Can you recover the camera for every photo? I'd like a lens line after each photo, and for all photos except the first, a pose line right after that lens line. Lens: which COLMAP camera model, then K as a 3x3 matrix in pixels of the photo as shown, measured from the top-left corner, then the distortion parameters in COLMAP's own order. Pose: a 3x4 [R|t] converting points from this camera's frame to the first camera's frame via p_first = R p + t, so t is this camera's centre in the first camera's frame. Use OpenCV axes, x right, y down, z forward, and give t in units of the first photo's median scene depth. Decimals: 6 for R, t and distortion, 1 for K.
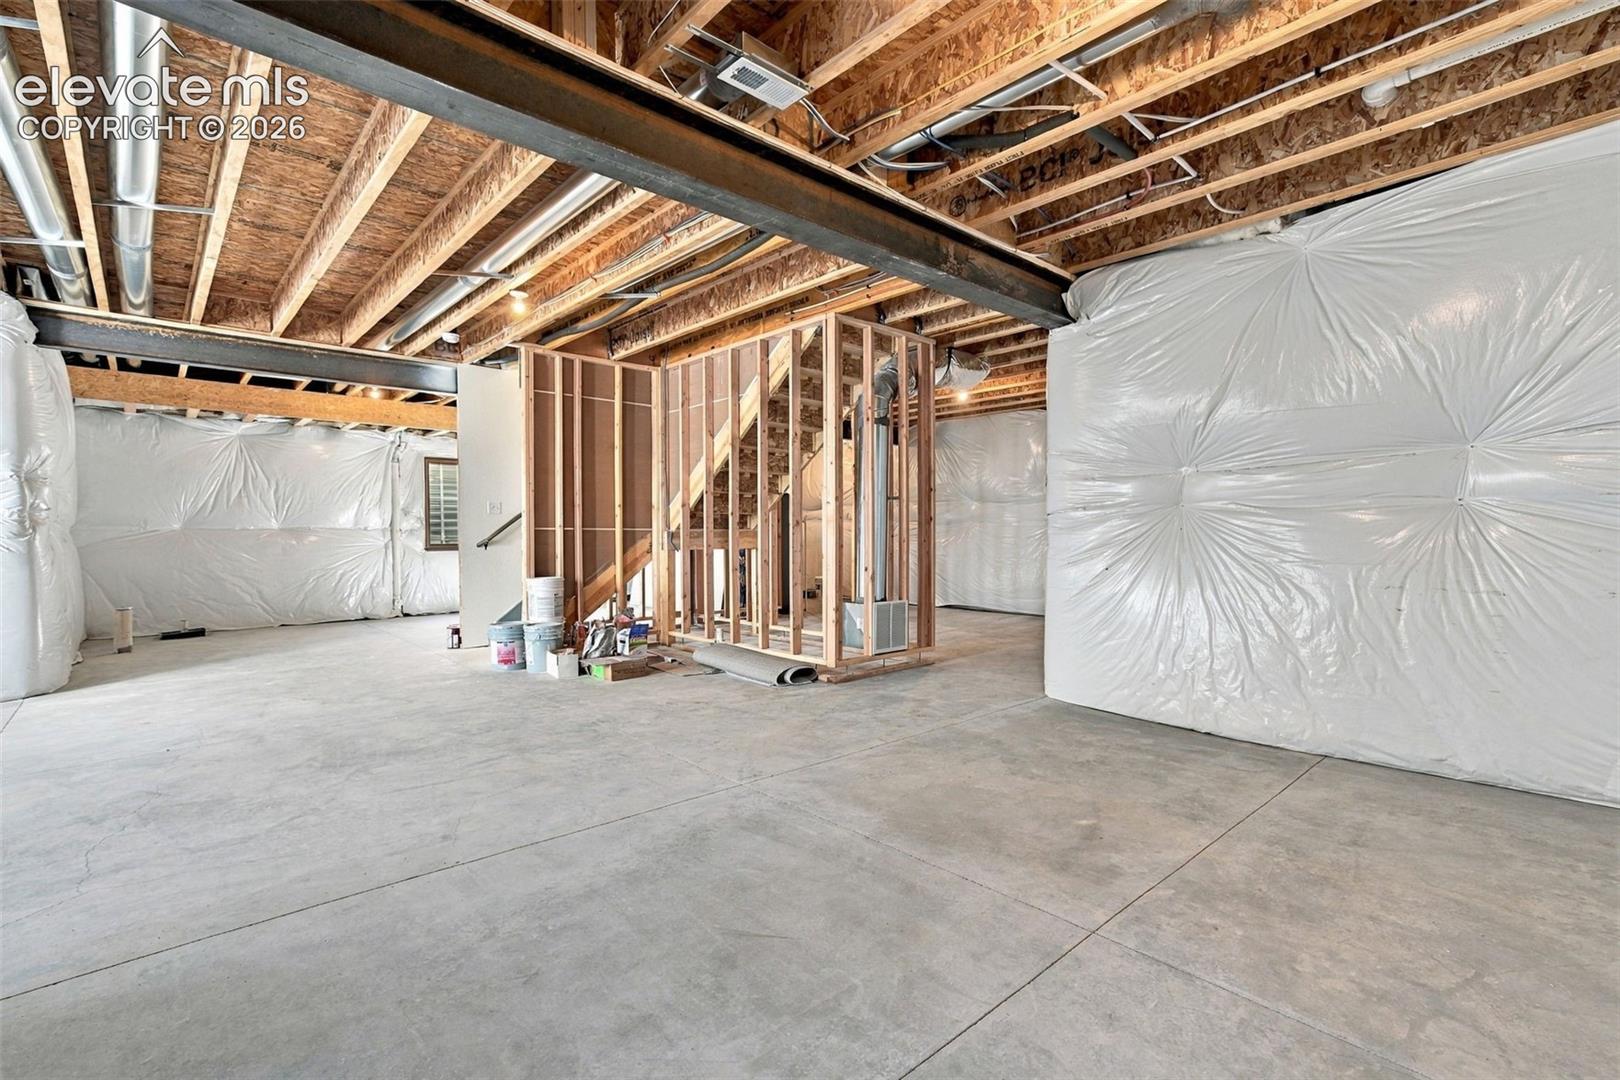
lens RADIAL K [[742.9, 0, 825.6], [0, 742.9, 537.5], [0, 0, 1]] dist [-0.007689, 0.016772]
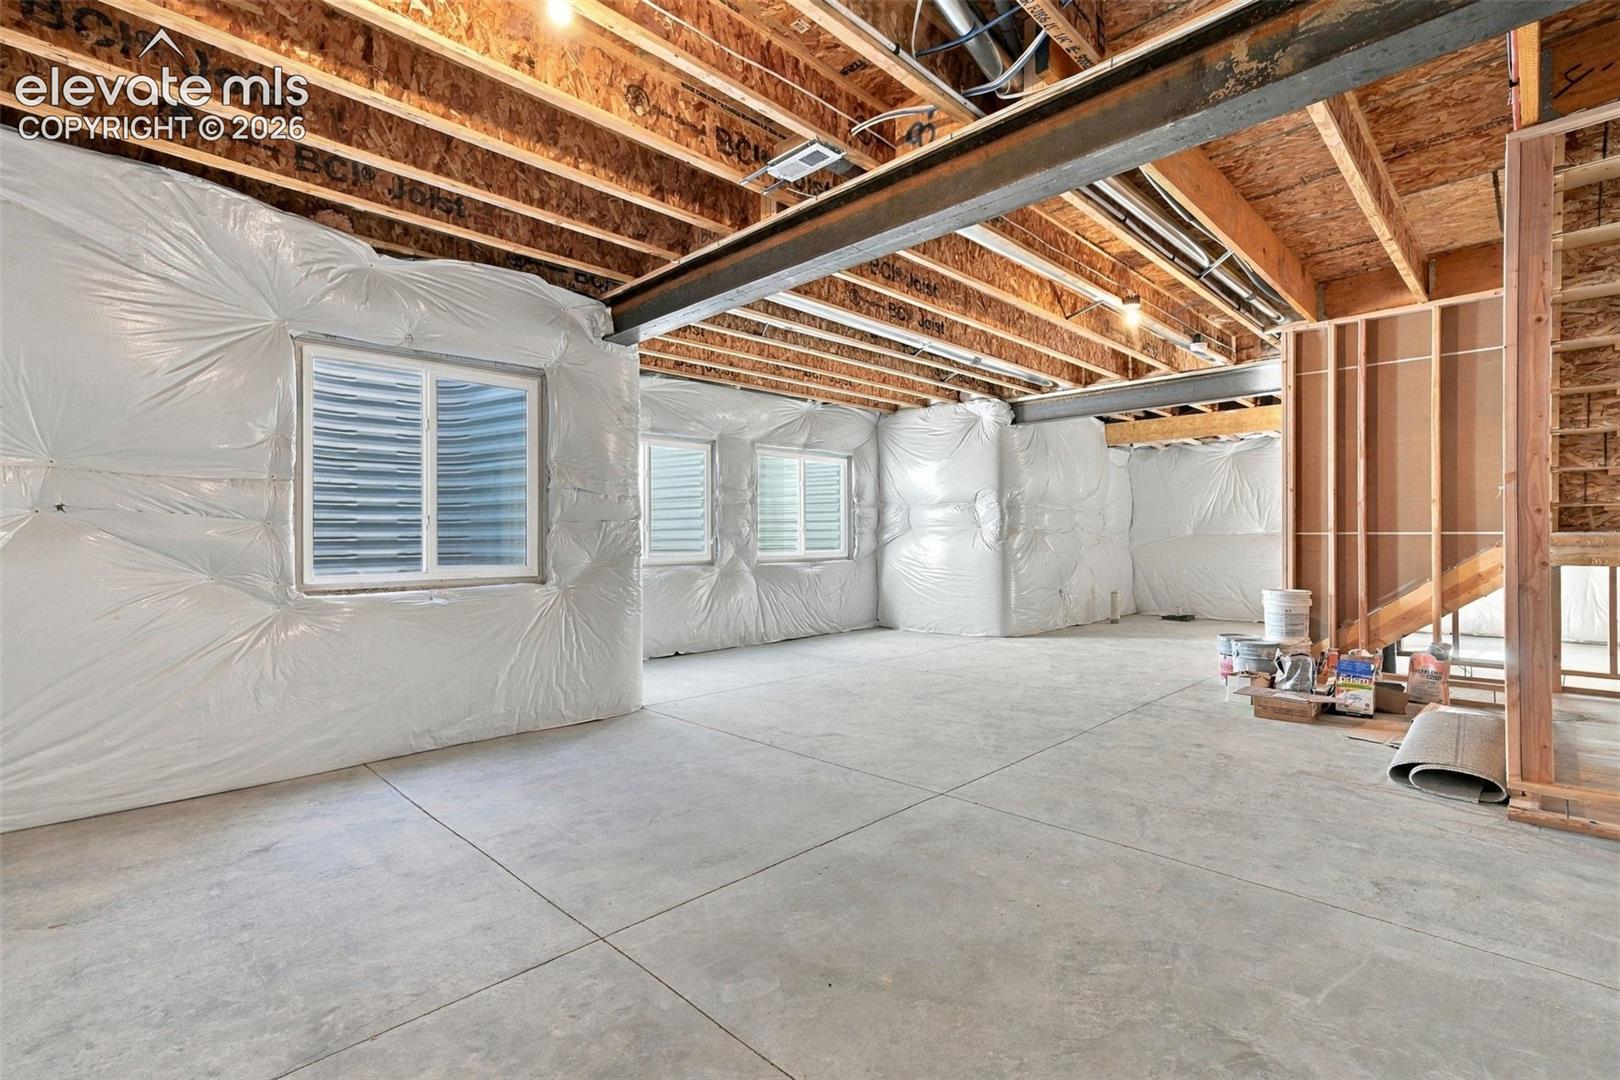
lens RADIAL K [[742.9, 0, 825.6], [0, 742.9, 537.5], [0, 0, 1]] dist [-0.007689, 0.016772]
pose [[0.052676, -0.001072, -0.998611, 0.728383], [0.001049, 0.999999, -0.001018, -0.011666], [0.998611, -0.000994, 0.052677, 0.651273]]
